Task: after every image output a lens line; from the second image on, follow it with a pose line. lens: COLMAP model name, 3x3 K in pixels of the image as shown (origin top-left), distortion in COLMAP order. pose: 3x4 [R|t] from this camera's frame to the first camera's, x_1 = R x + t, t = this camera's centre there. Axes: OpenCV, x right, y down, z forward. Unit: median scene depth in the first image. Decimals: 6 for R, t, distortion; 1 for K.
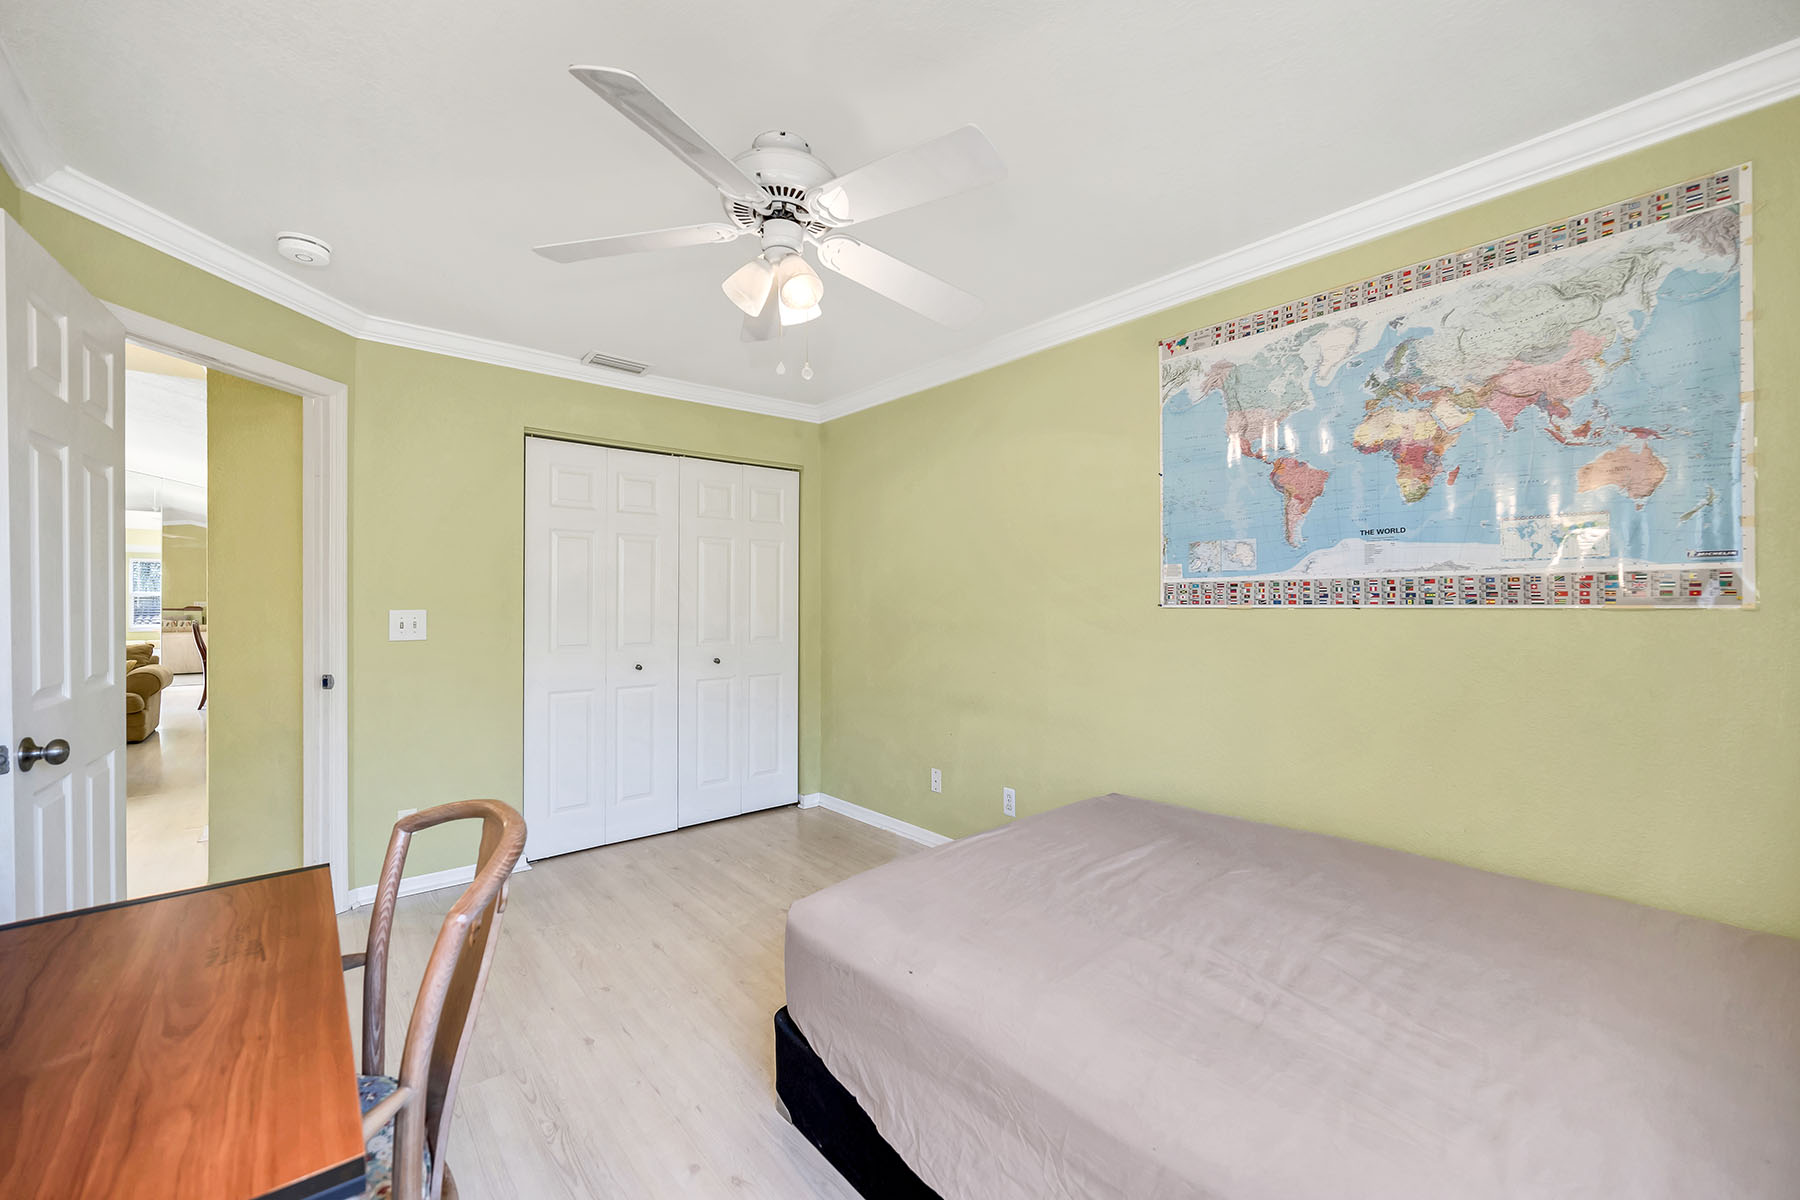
lens RADIAL K [[722.4, 0, 900.6], [0, 722.4, 594.9], [0, 0, 1]] dist [0.003825, 0.000780]
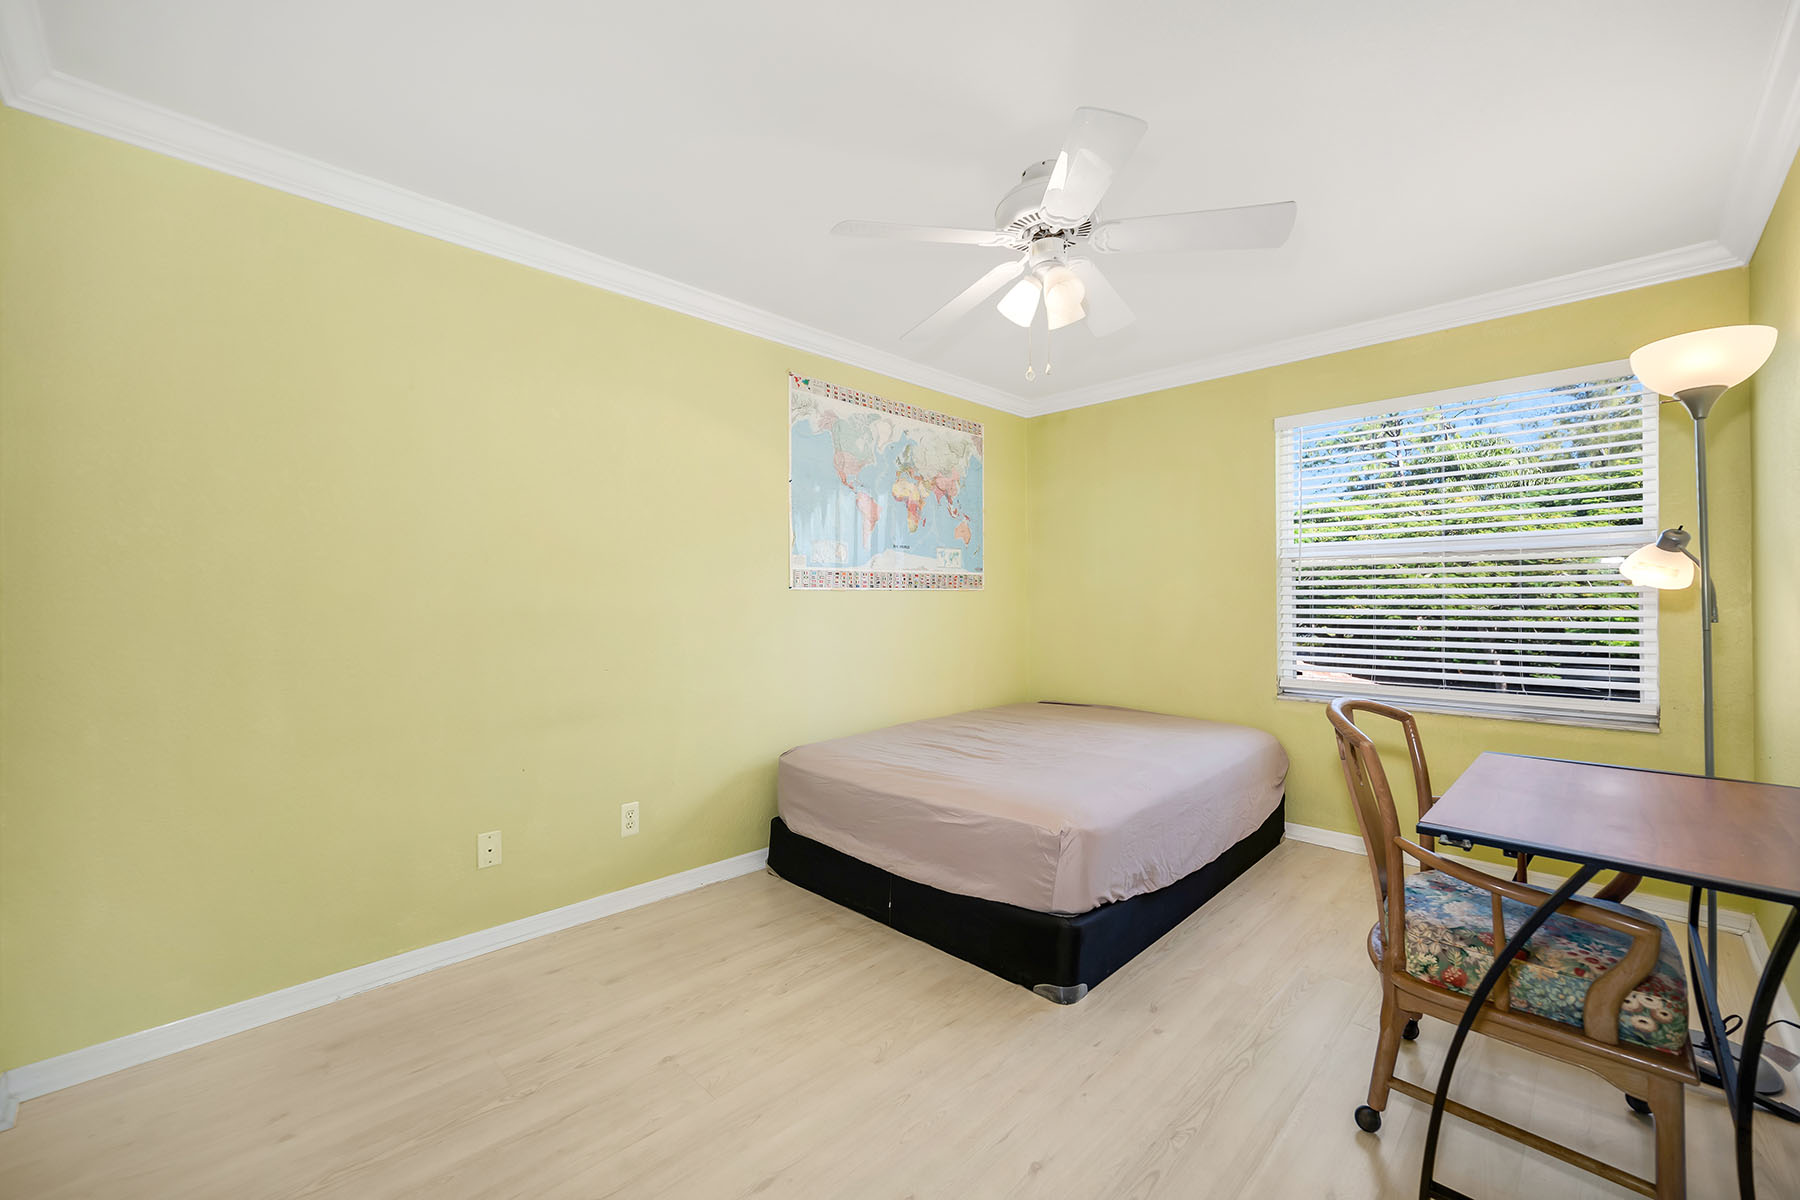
lens RADIAL K [[722.4, 0, 901.3], [0, 722.4, 602.0], [0, 0, 1]] dist [0.003825, 0.000780]
pose [[-0.089419, -0.001718, 0.995993, -1.096922], [-0.003508, 0.999993, 0.001410, 0.045311], [-0.995988, -0.003368, -0.089424, 1.153541]]
